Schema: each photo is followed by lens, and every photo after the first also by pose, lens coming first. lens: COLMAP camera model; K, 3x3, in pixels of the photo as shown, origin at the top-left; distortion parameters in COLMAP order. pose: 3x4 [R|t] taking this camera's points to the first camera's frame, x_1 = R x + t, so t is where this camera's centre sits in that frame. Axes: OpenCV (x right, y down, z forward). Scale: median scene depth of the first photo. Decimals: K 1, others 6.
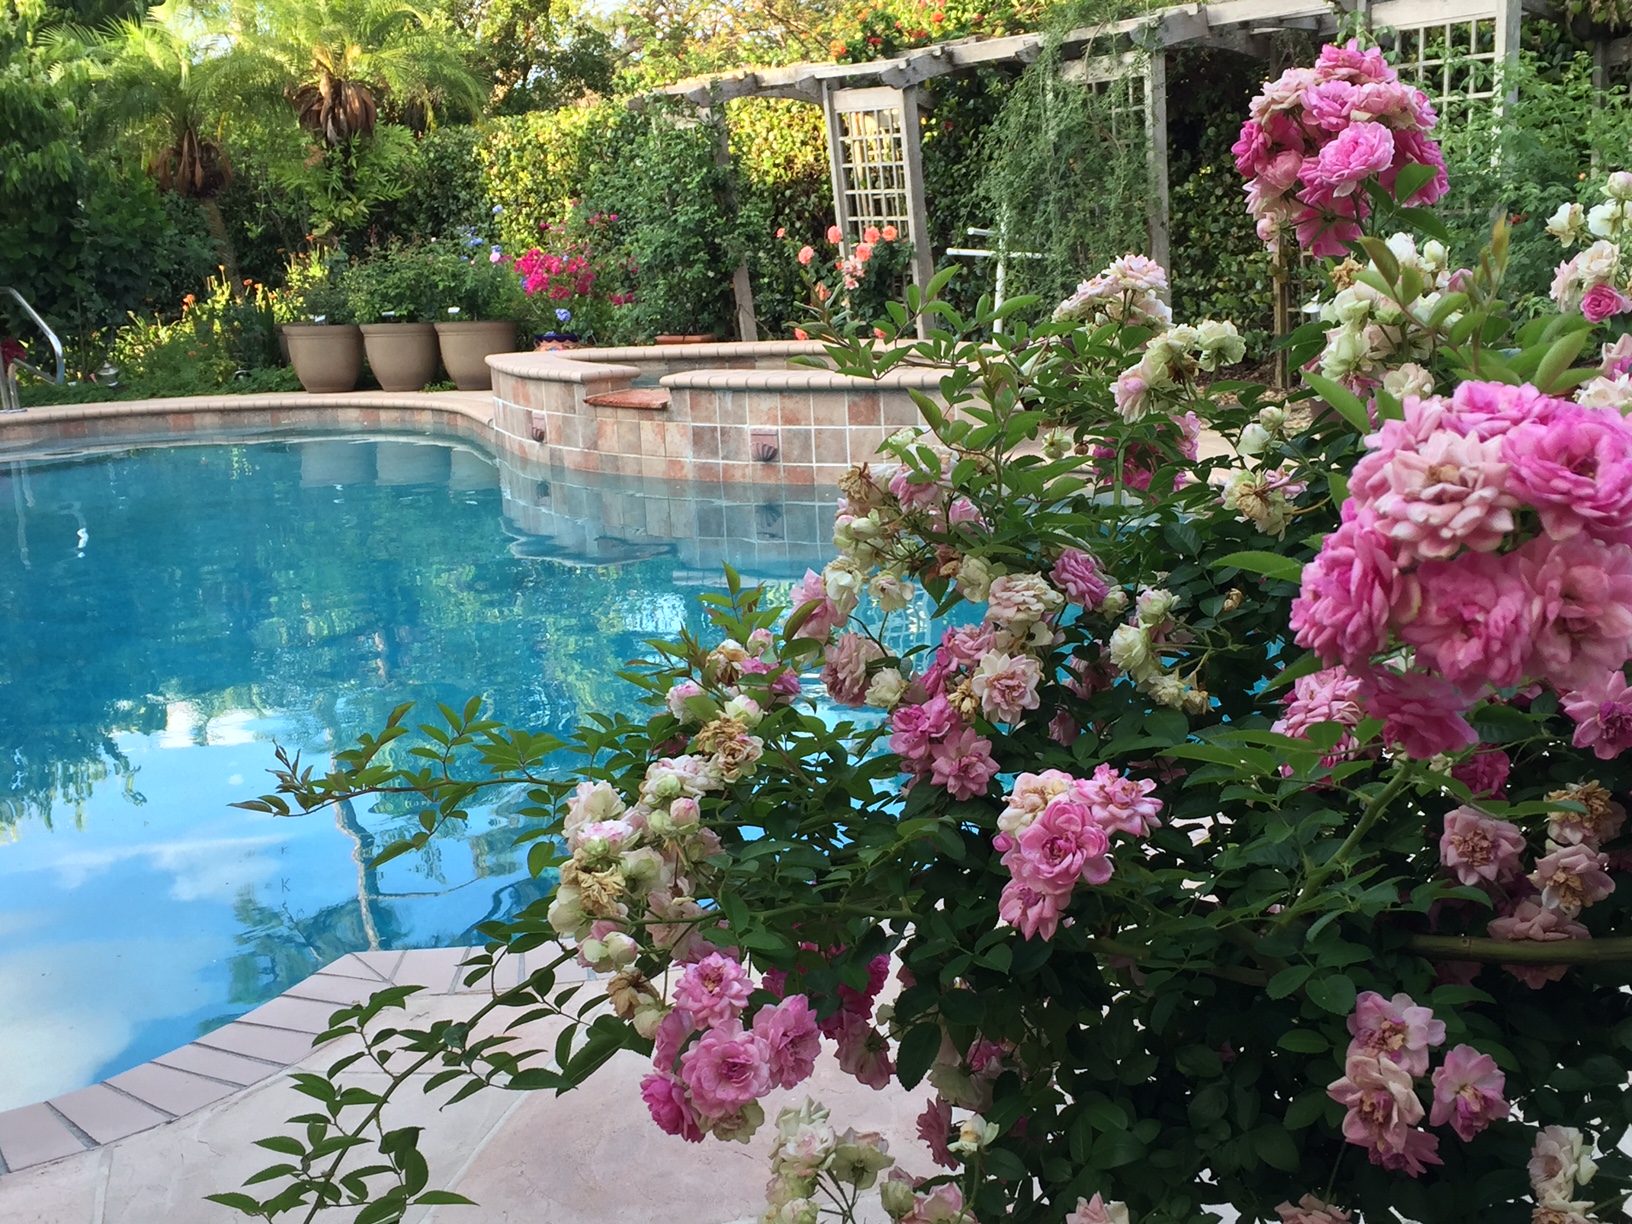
lens RADIAL K [[2004.7, 0, 818.3], [0, 2004.7, 605.1], [0, 0, 1]] dist [0.060510, 0.000000]
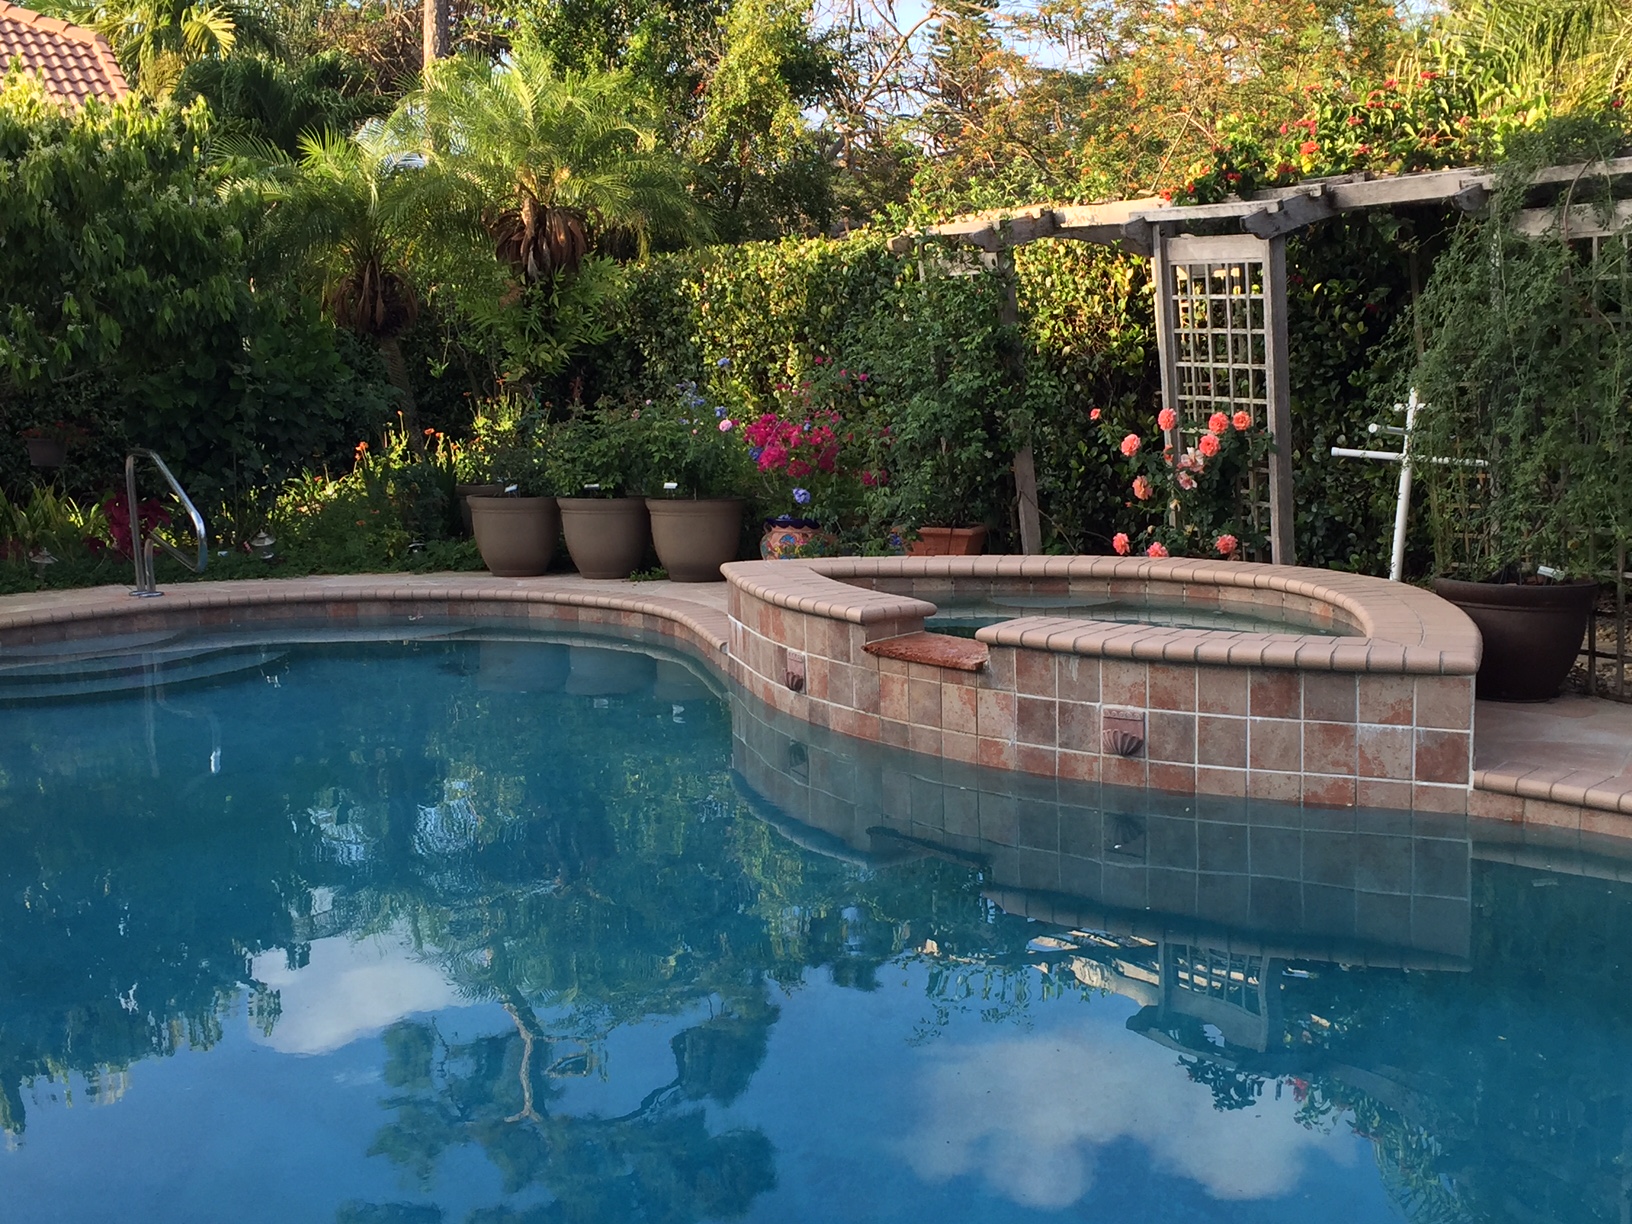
lens RADIAL K [[2004.7, 0, 817.1], [0, 2004.7, 619.6], [0, 0, 1]] dist [0.060510, 0.000000]
pose [[0.996417, 0.036188, -0.076442, -0.055026], [-0.039792, 0.998141, -0.046167, -0.054997], [0.074629, 0.049043, 0.996005, 0.181072]]
